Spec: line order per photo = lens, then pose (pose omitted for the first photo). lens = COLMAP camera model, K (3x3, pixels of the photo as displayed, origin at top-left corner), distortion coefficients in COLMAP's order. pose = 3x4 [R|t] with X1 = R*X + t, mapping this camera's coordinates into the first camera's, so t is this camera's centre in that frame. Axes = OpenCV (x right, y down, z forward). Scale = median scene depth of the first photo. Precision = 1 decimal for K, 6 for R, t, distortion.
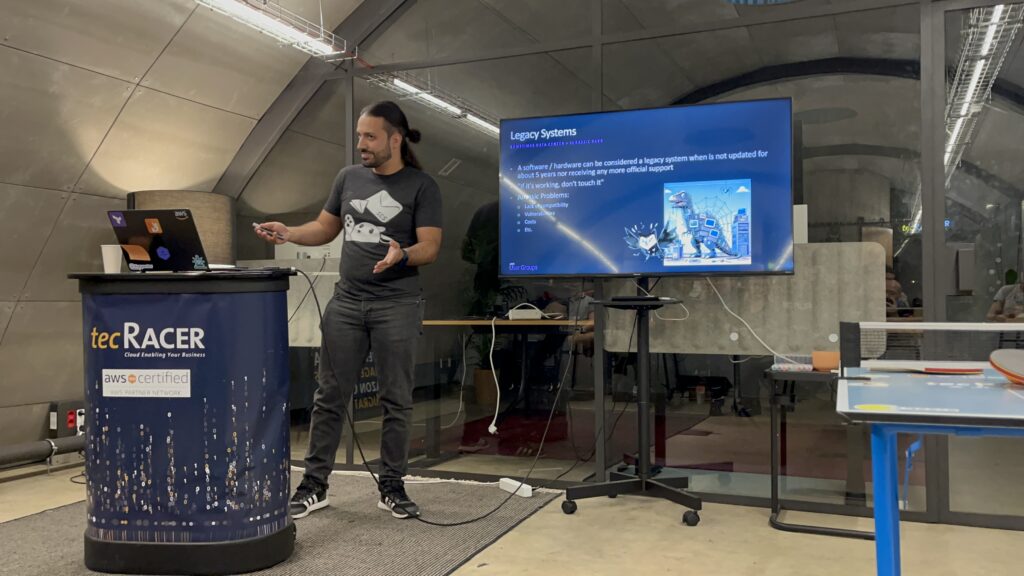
lens RADIAL K [[857.9, 0, 511.1], [0, 857.9, 291.4], [0, 0, 1]] dist [0.029163, -0.004501]
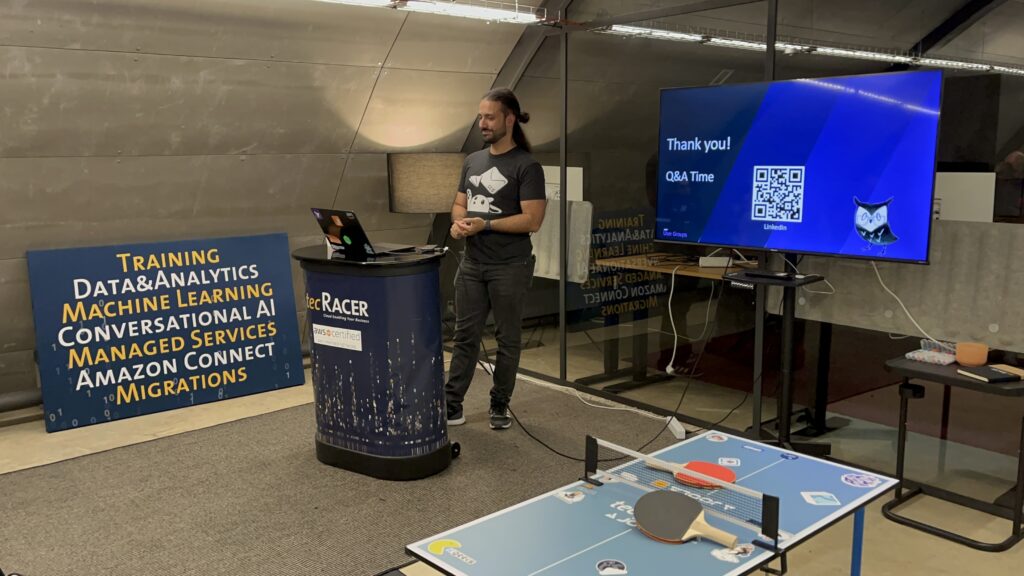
lens RADIAL K [[872.0, 0, 512.0], [0, 872.0, 288.0], [0, 0, 1]] dist [0.059996, -0.001671]
pose [[0.886266, 0.068318, -0.458110, 0.348991], [0.015639, 0.984084, 0.177013, -0.162950], [0.462912, -0.164046, 0.871092, -0.050116]]
